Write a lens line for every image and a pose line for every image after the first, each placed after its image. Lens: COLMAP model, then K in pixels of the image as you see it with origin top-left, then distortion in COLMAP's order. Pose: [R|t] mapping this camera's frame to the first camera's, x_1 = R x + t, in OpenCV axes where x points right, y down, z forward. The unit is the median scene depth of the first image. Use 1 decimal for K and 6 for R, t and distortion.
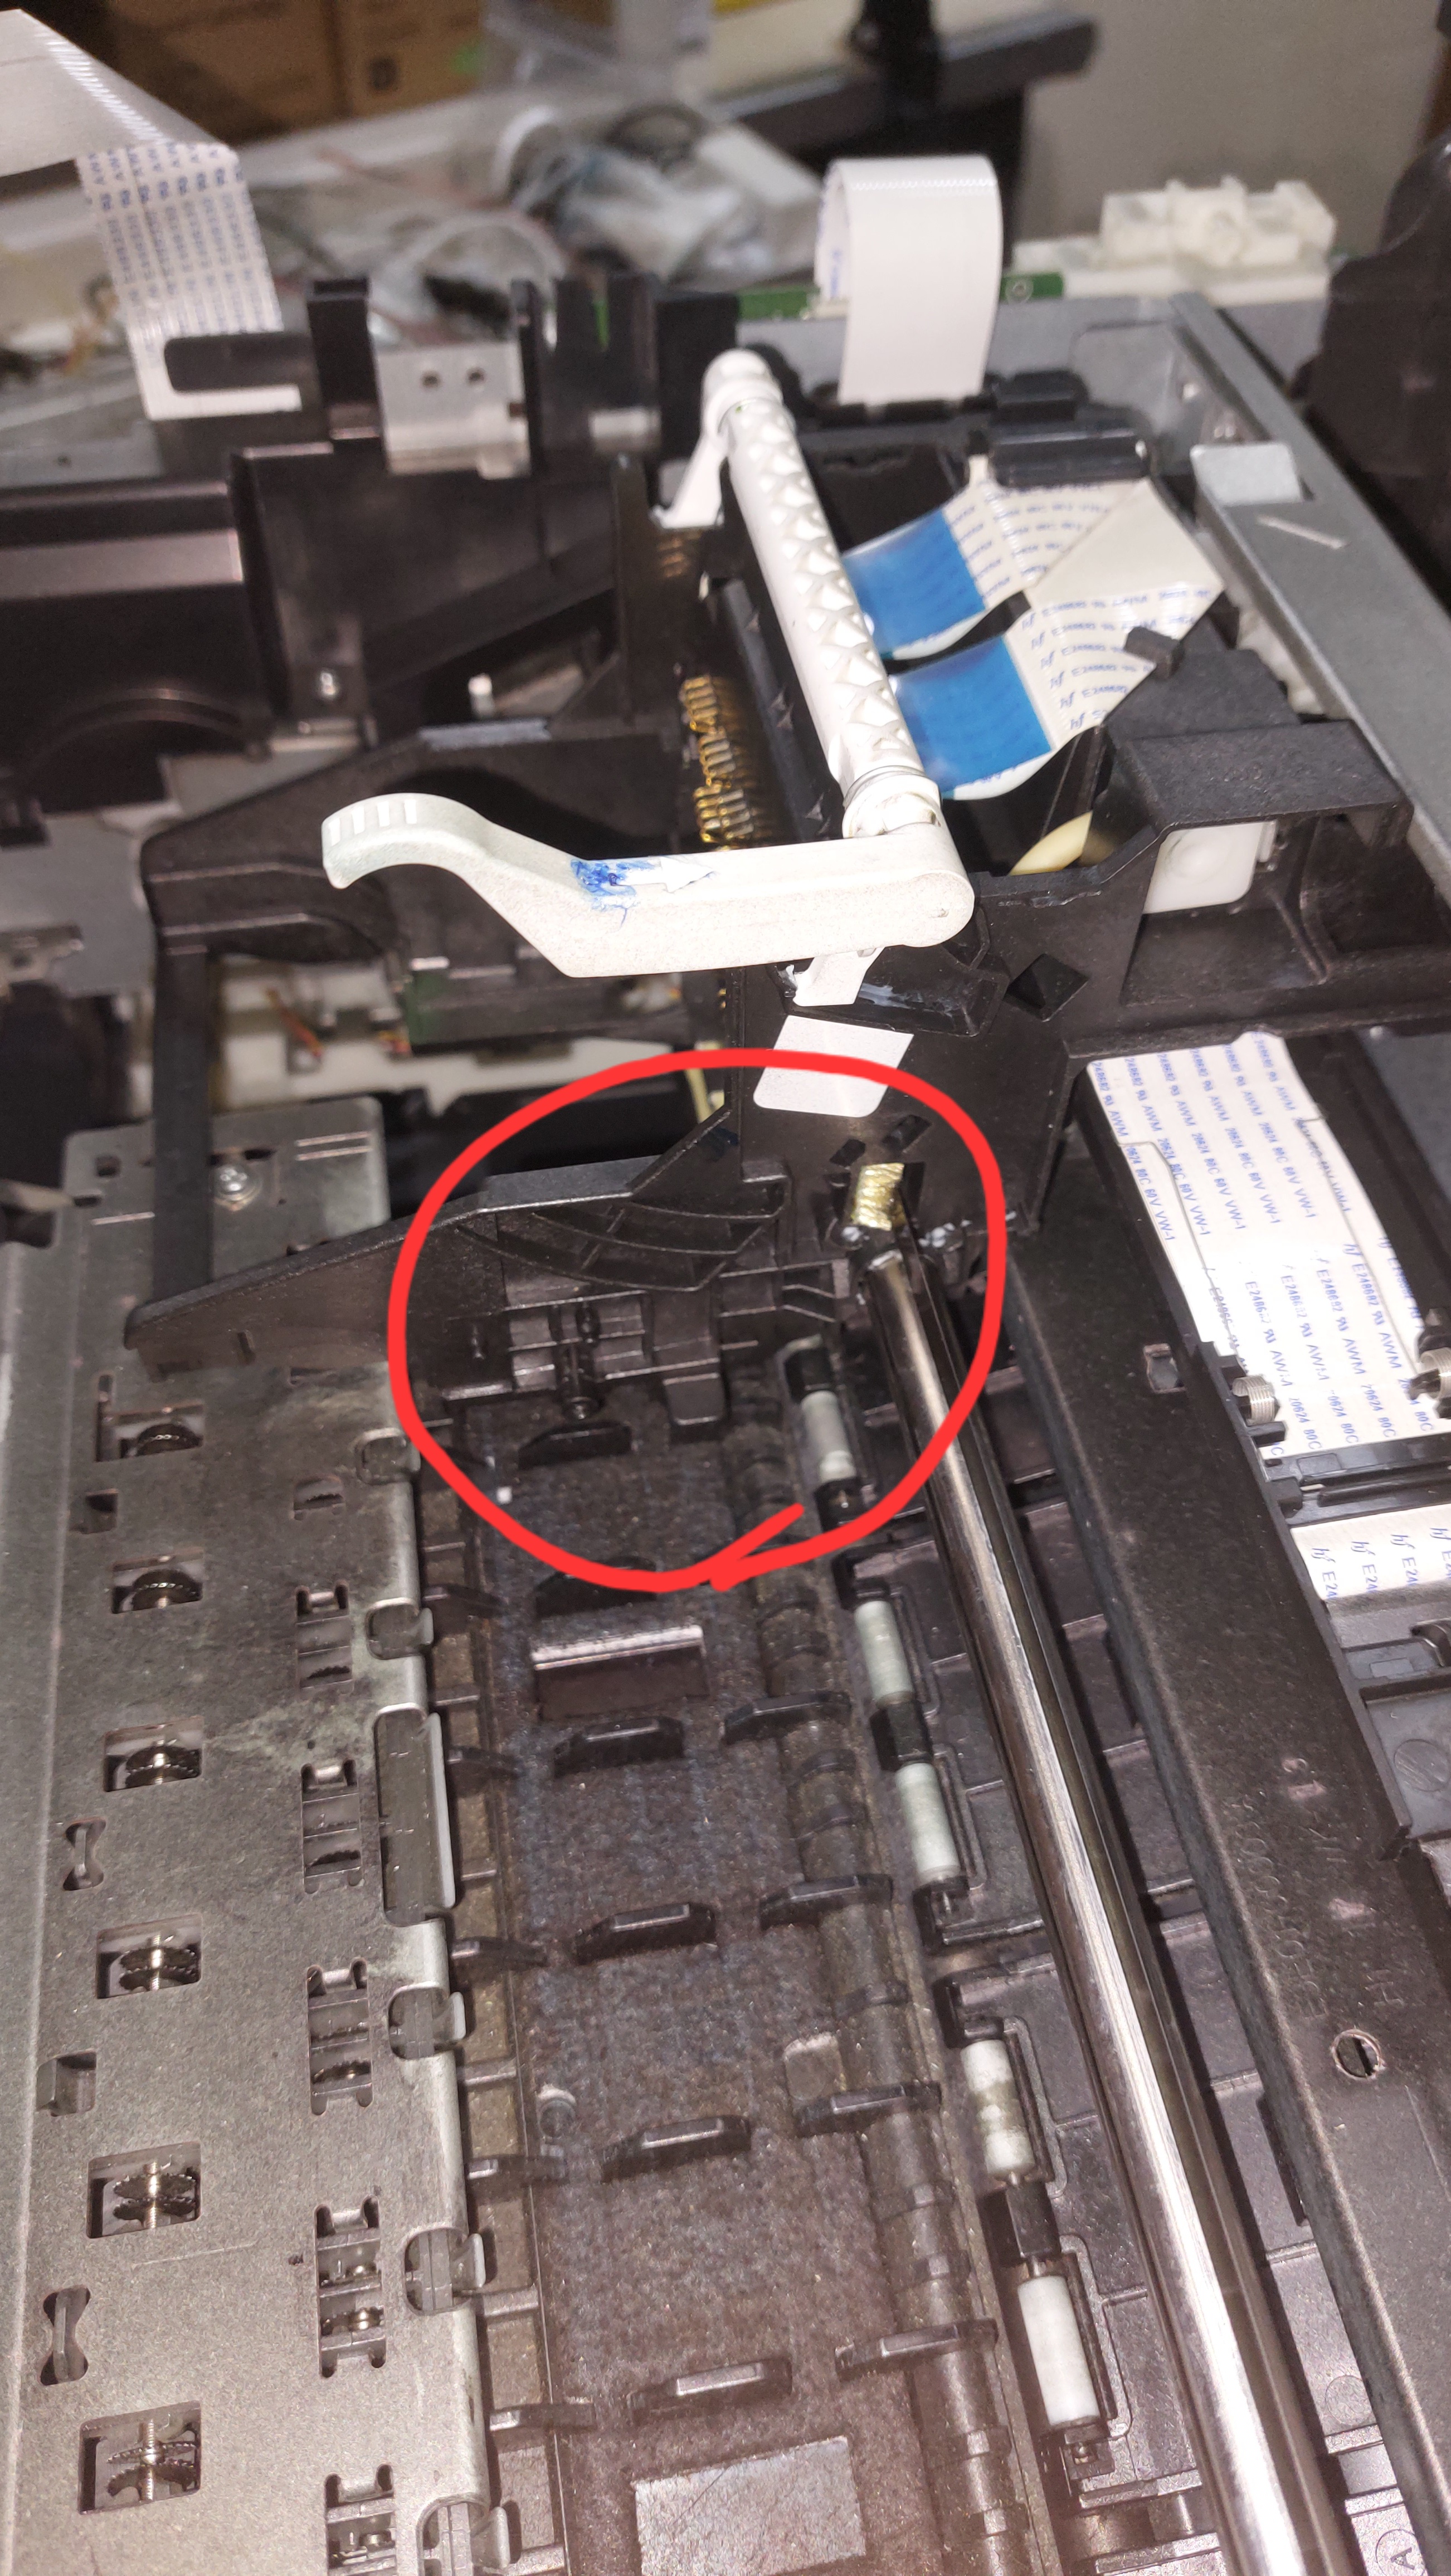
lens RADIAL K [[1985.6, 0, 733.7], [0, 1985.6, 1296.0], [0, 0, 1]] dist [0.008757, -0.034474]
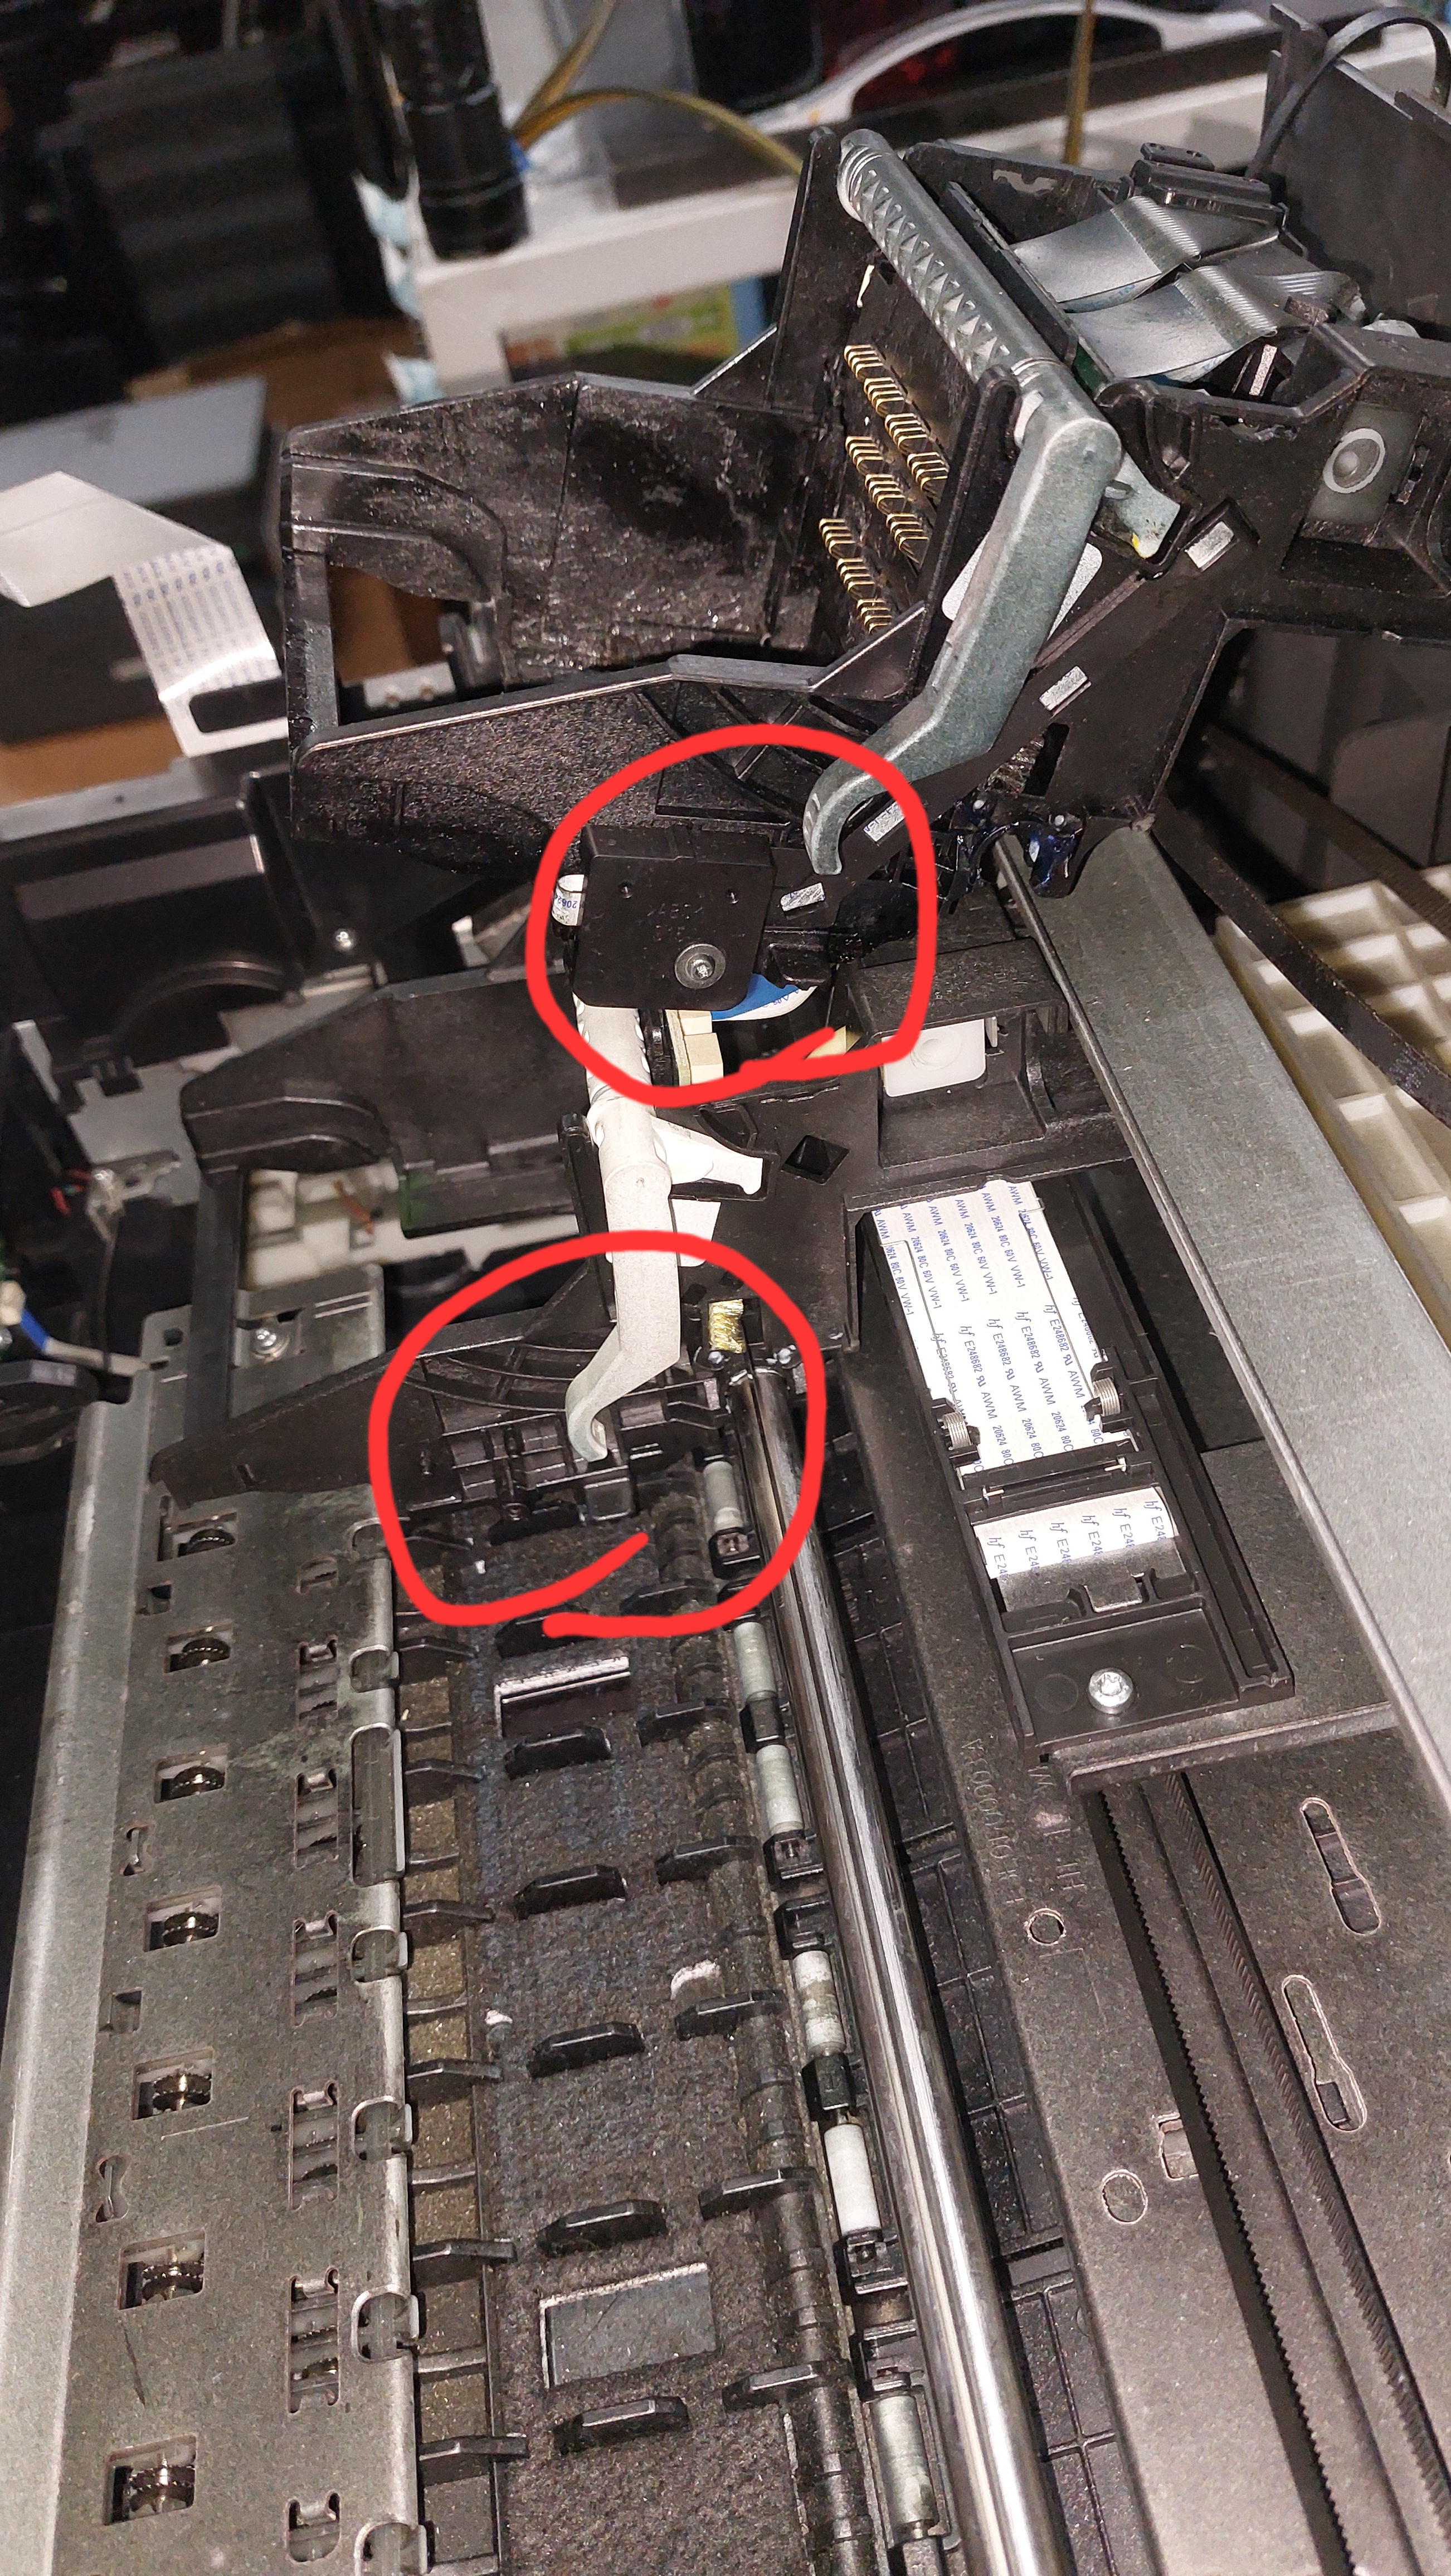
lens RADIAL K [[1959.3, 0, 725.5], [0, 1959.3, 1288.0], [0, 0, 1]] dist [0.023431, -0.054987]
pose [[0.986653, -0.096196, -0.131385, 0.257645], [0.086460, 0.993204, -0.077916, 0.041406], [0.137987, 0.065516, 0.988265, -0.259117]]
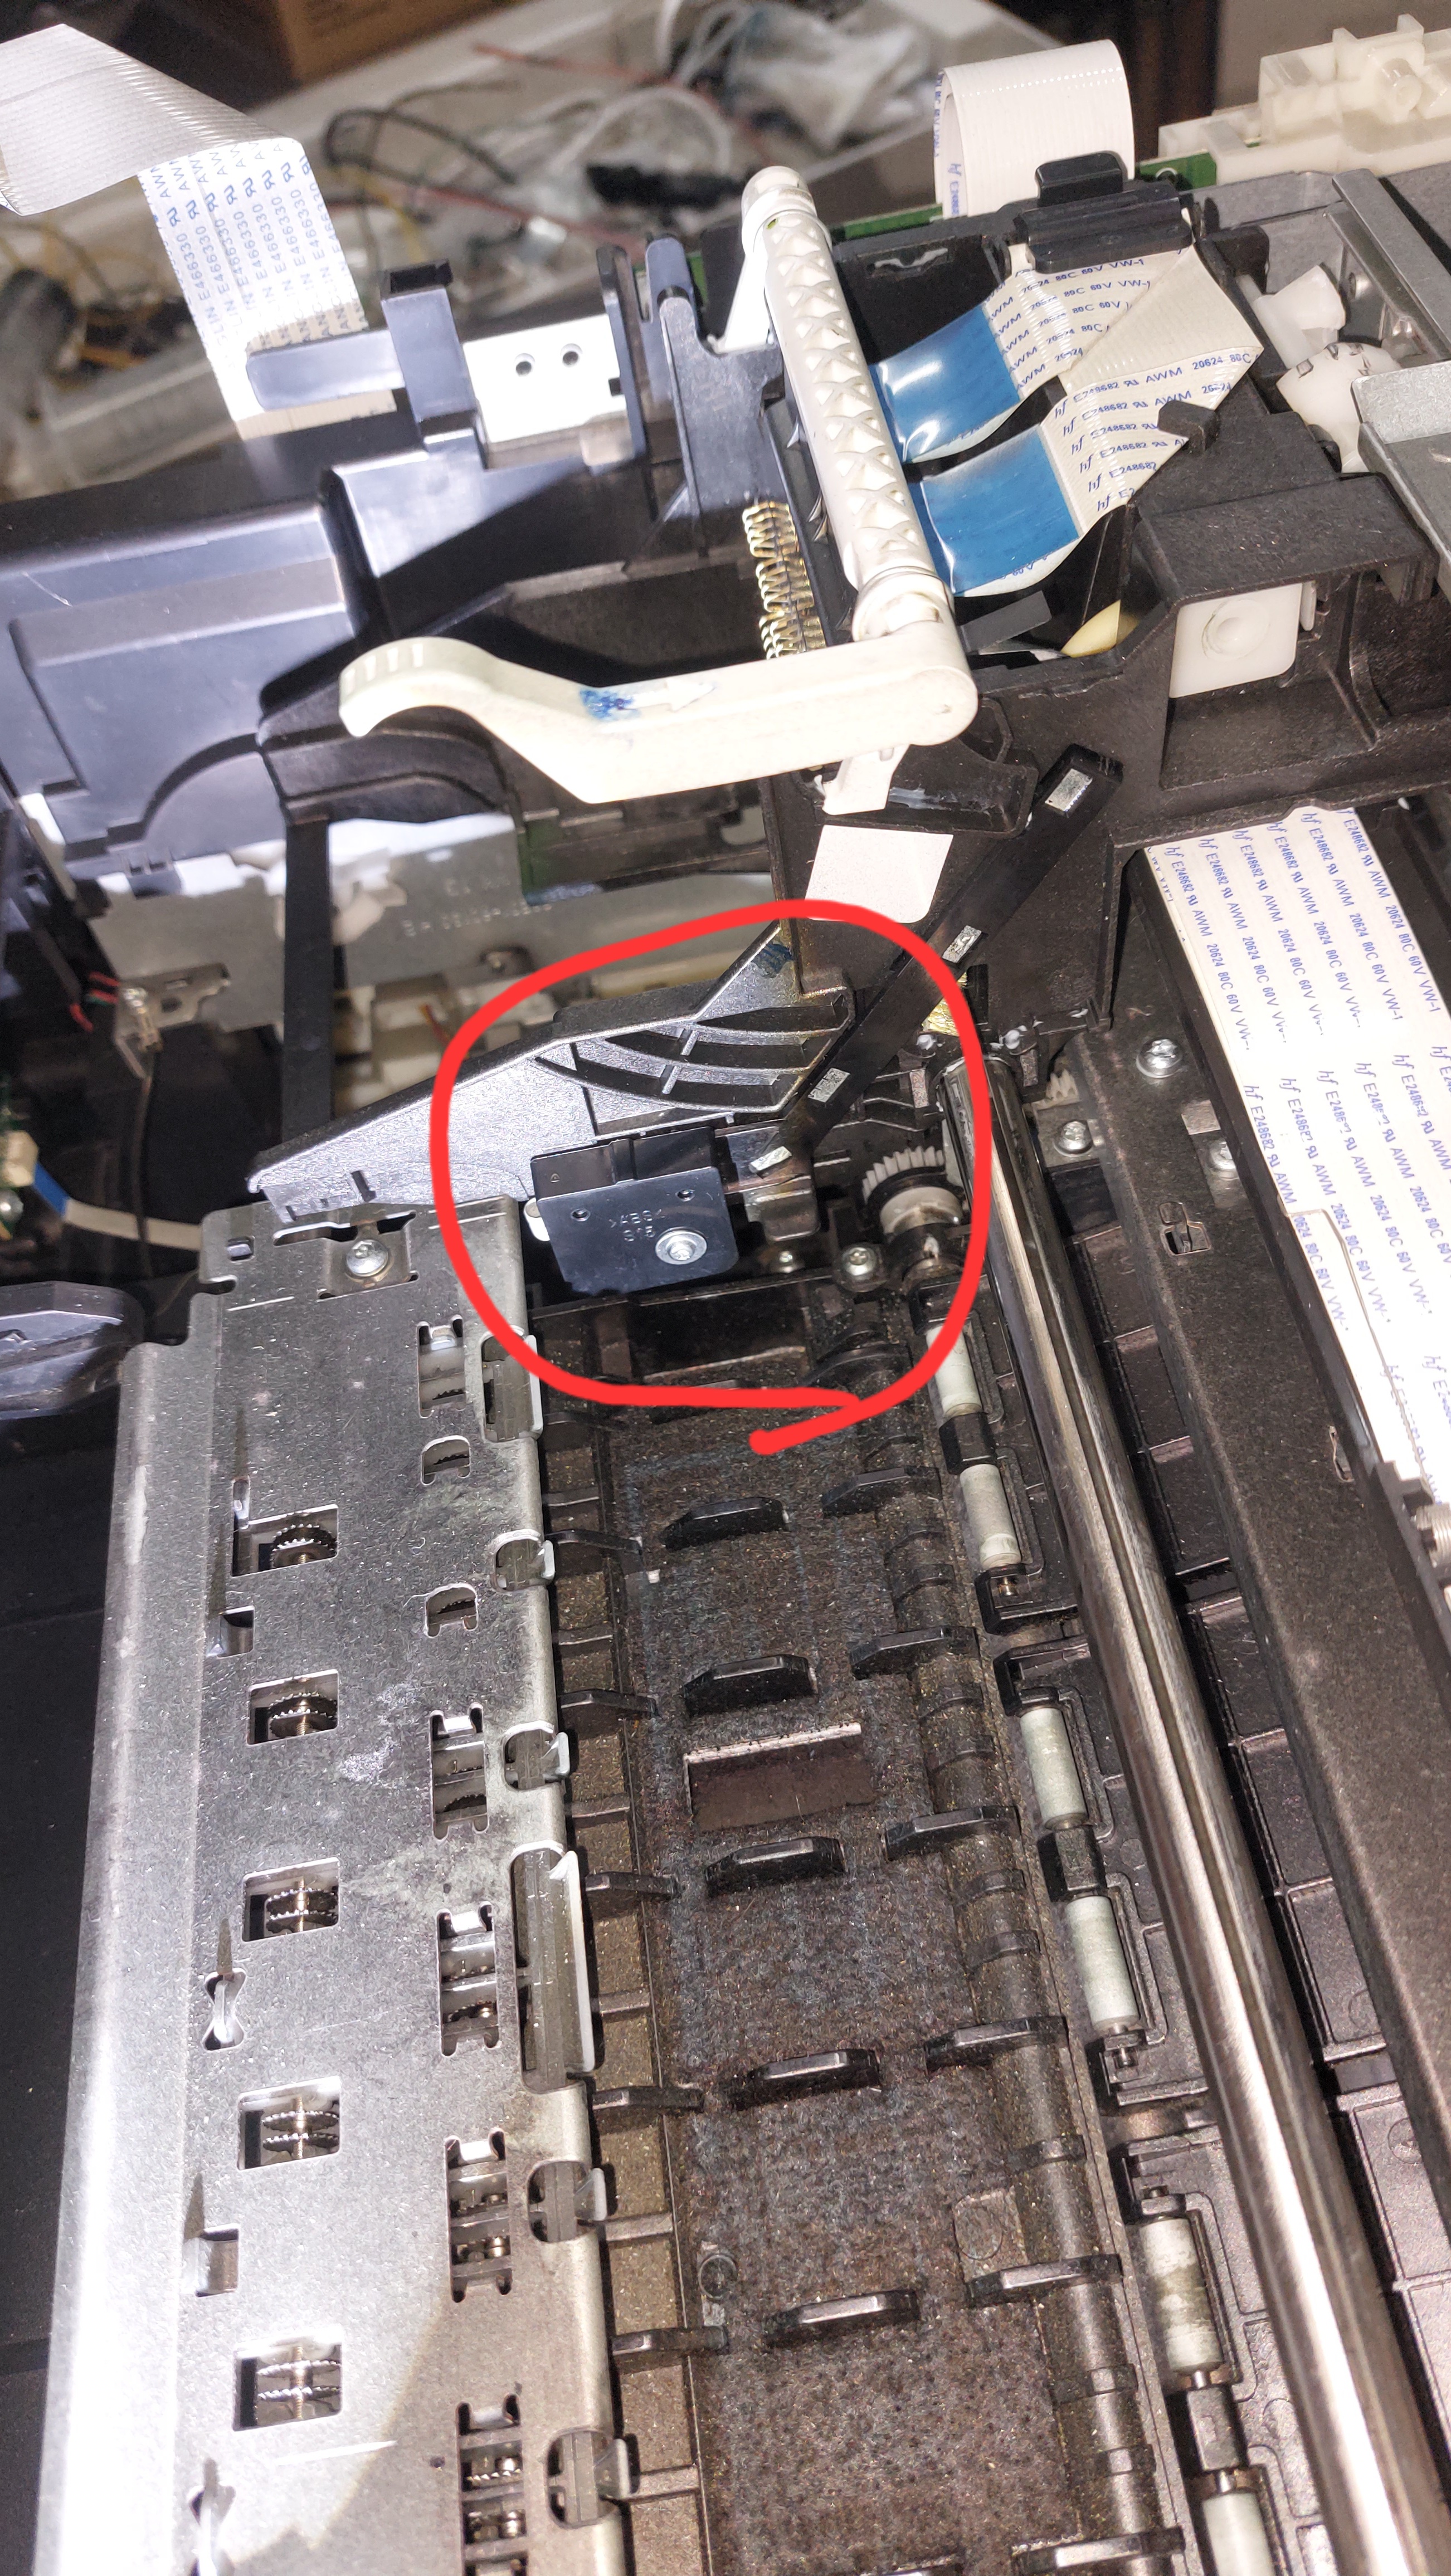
lens RADIAL K [[1959.3, 0, 725.5], [0, 1959.3, 1288.0], [0, 0, 1]] dist [0.023431, -0.054987]
pose [[0.988918, -0.049827, -0.139849, 0.067926], [0.059546, 0.996028, 0.066197, -0.118090], [0.135995, -0.073791, 0.987958, 0.095541]]
